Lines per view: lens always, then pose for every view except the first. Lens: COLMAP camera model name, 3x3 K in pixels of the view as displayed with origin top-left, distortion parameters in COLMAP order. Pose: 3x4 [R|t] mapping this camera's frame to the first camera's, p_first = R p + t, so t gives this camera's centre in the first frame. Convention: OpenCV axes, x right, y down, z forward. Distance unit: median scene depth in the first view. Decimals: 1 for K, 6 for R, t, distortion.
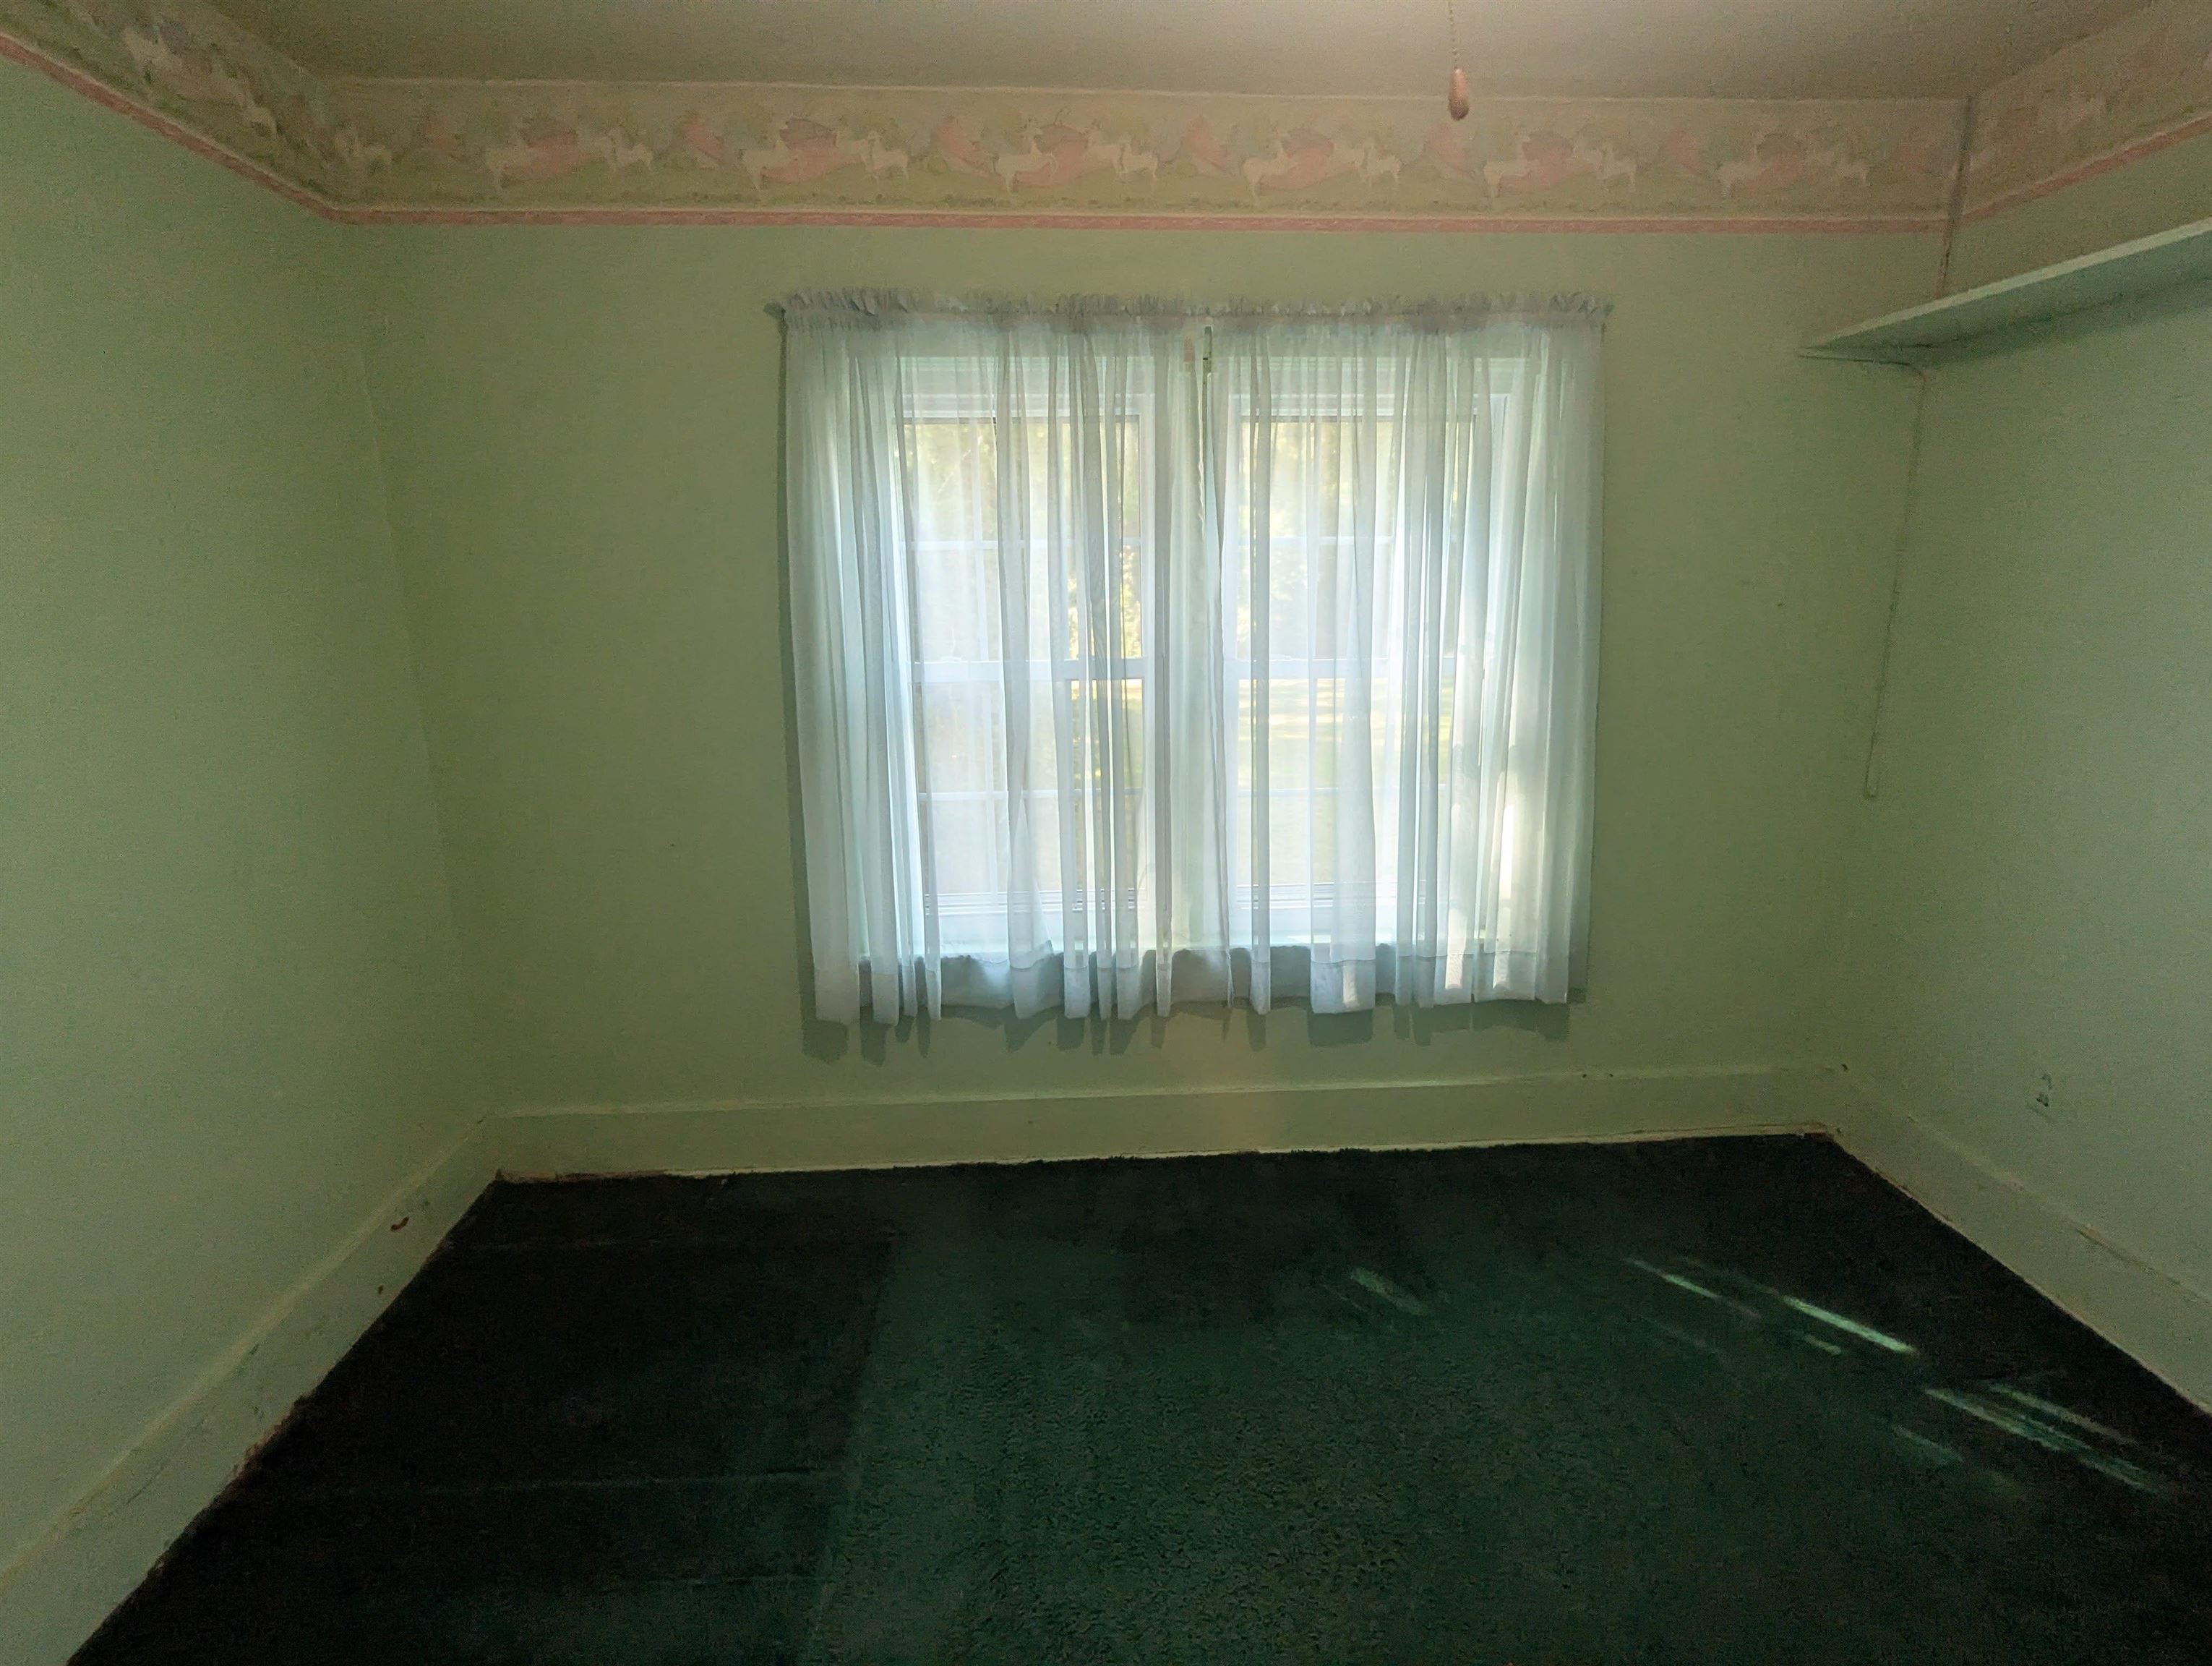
lens RADIAL K [[1057.5, 0, 1110.8], [0, 1057.5, 828.0], [0, 0, 1]] dist [0.000711, 0.001161]
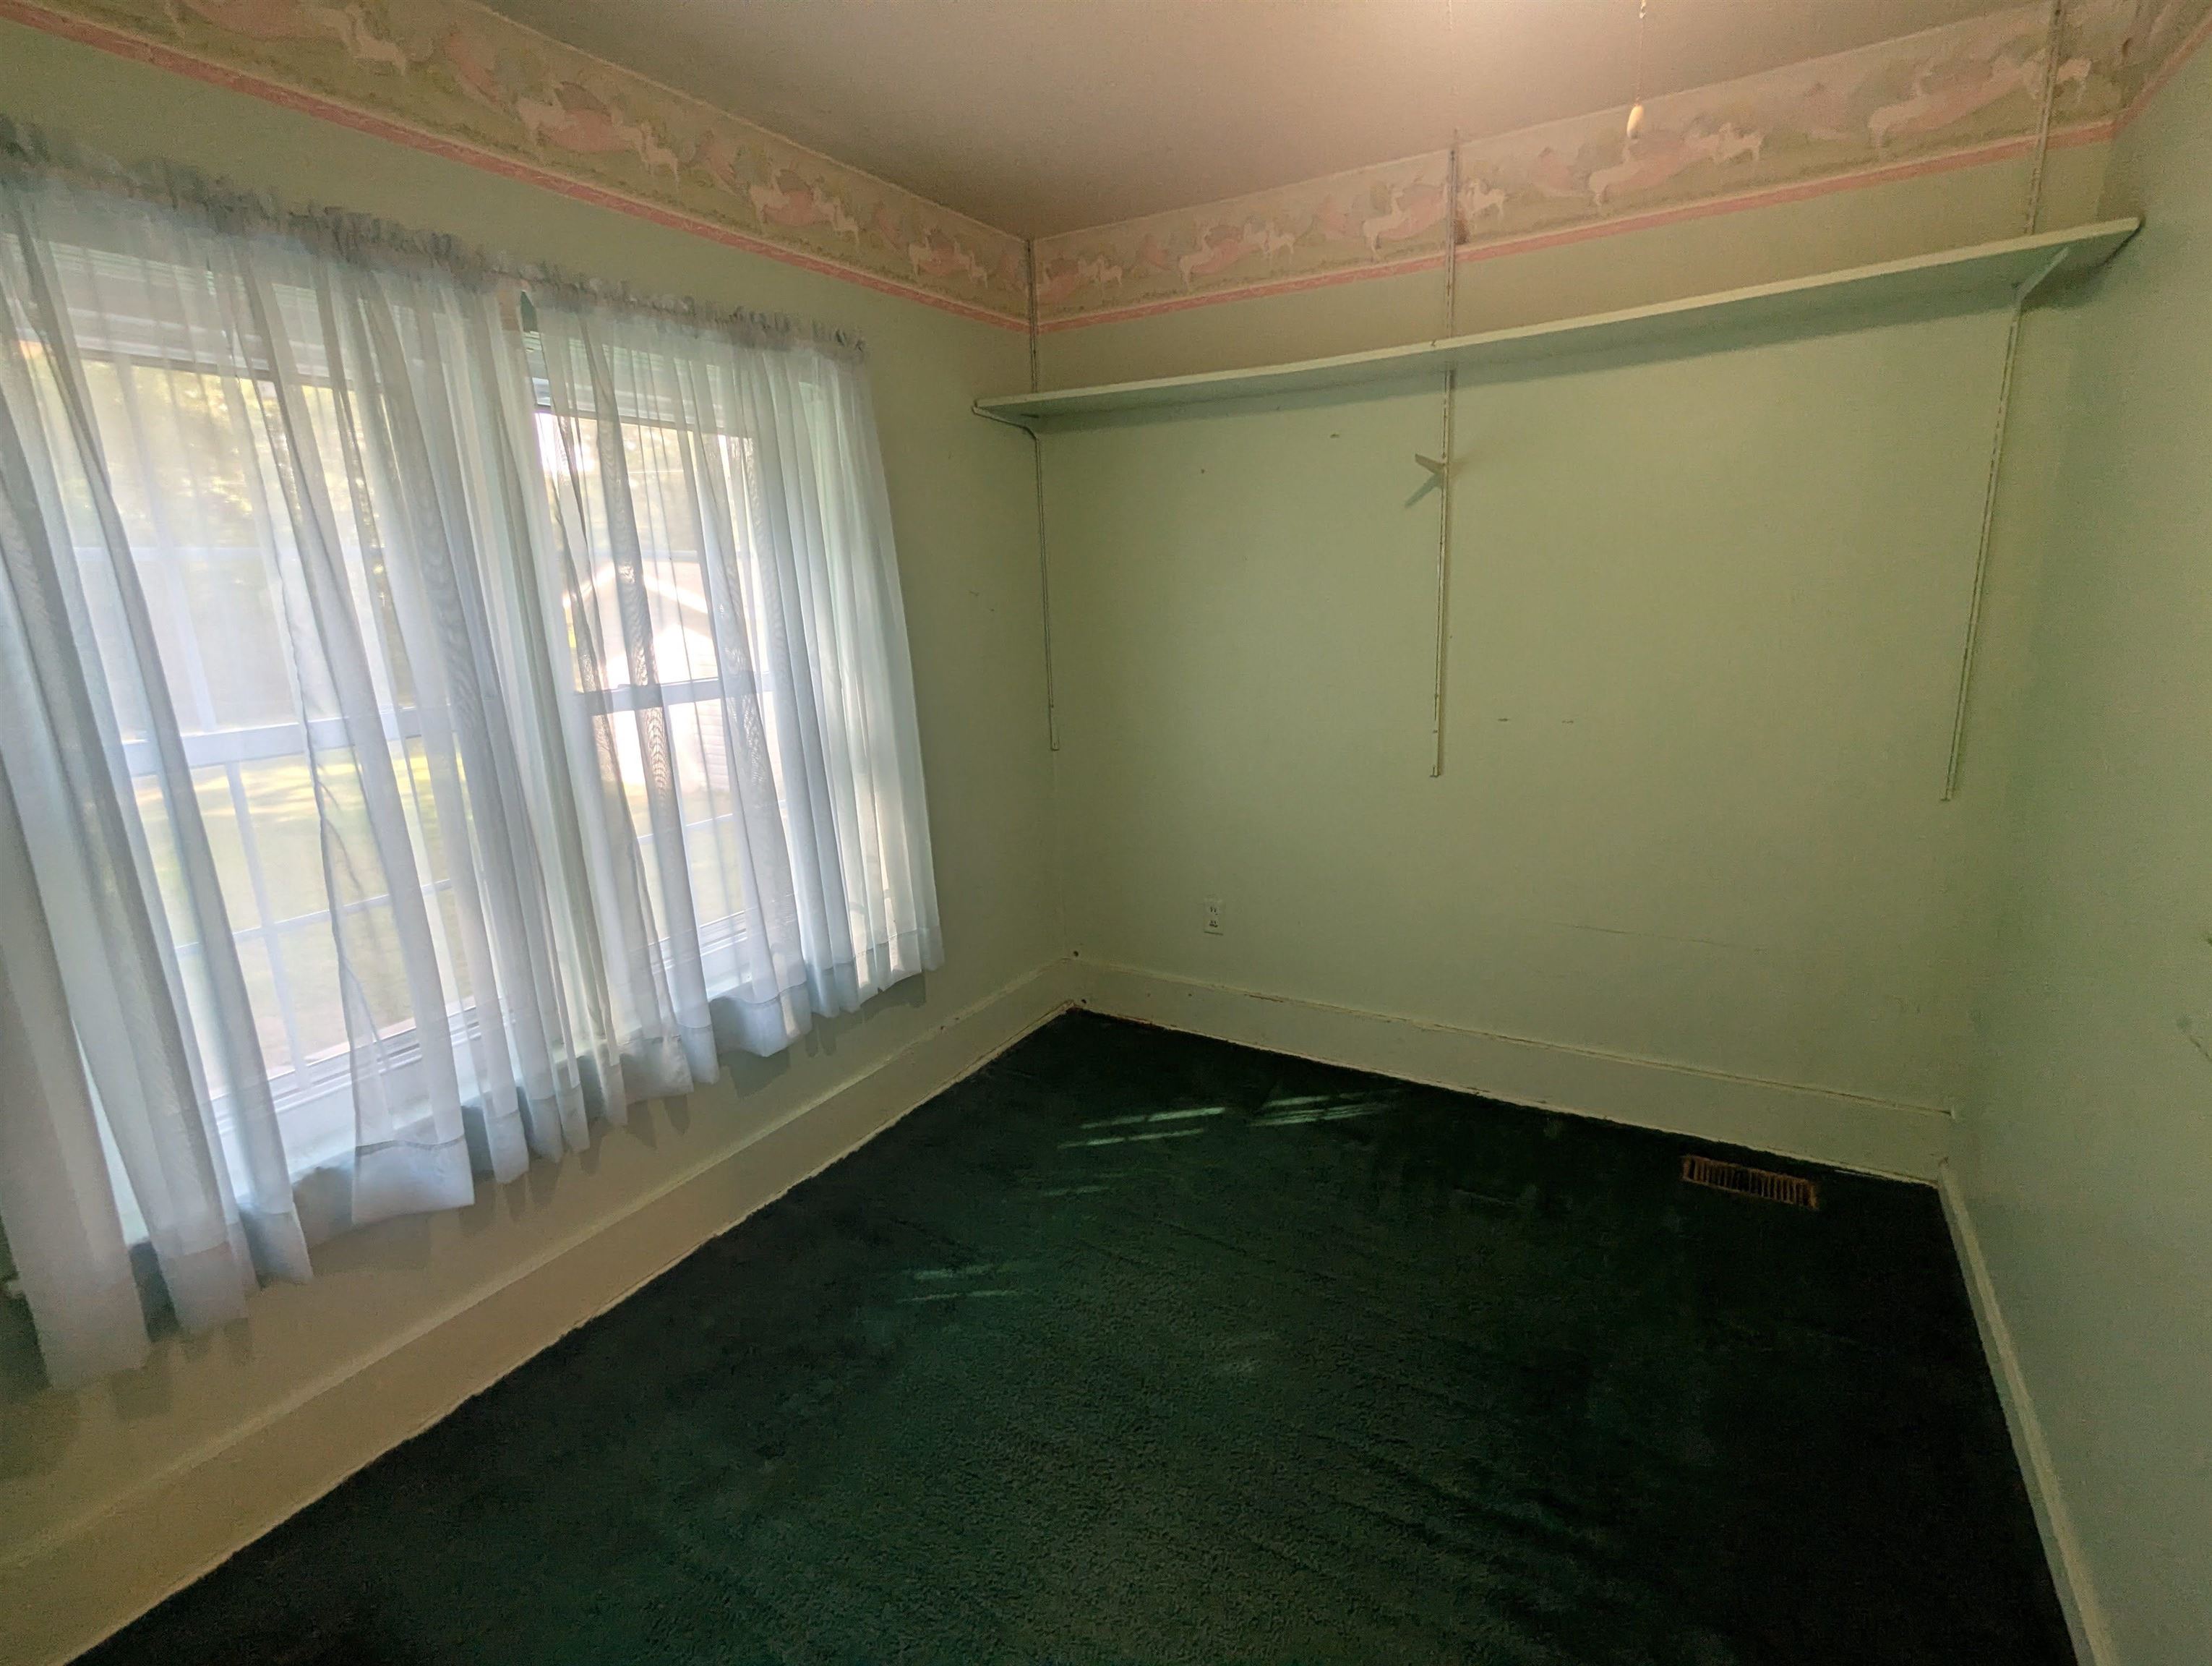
lens RADIAL K [[1057.5, 0, 1110.8], [0, 1057.5, 828.0], [0, 0, 1]] dist [0.000711, 0.001161]
pose [[0.555246, -0.196871, 0.808049, -0.363060], [0.212474, 0.972917, 0.091039, -0.043396], [-0.804087, 0.121141, 0.582038, 0.188333]]
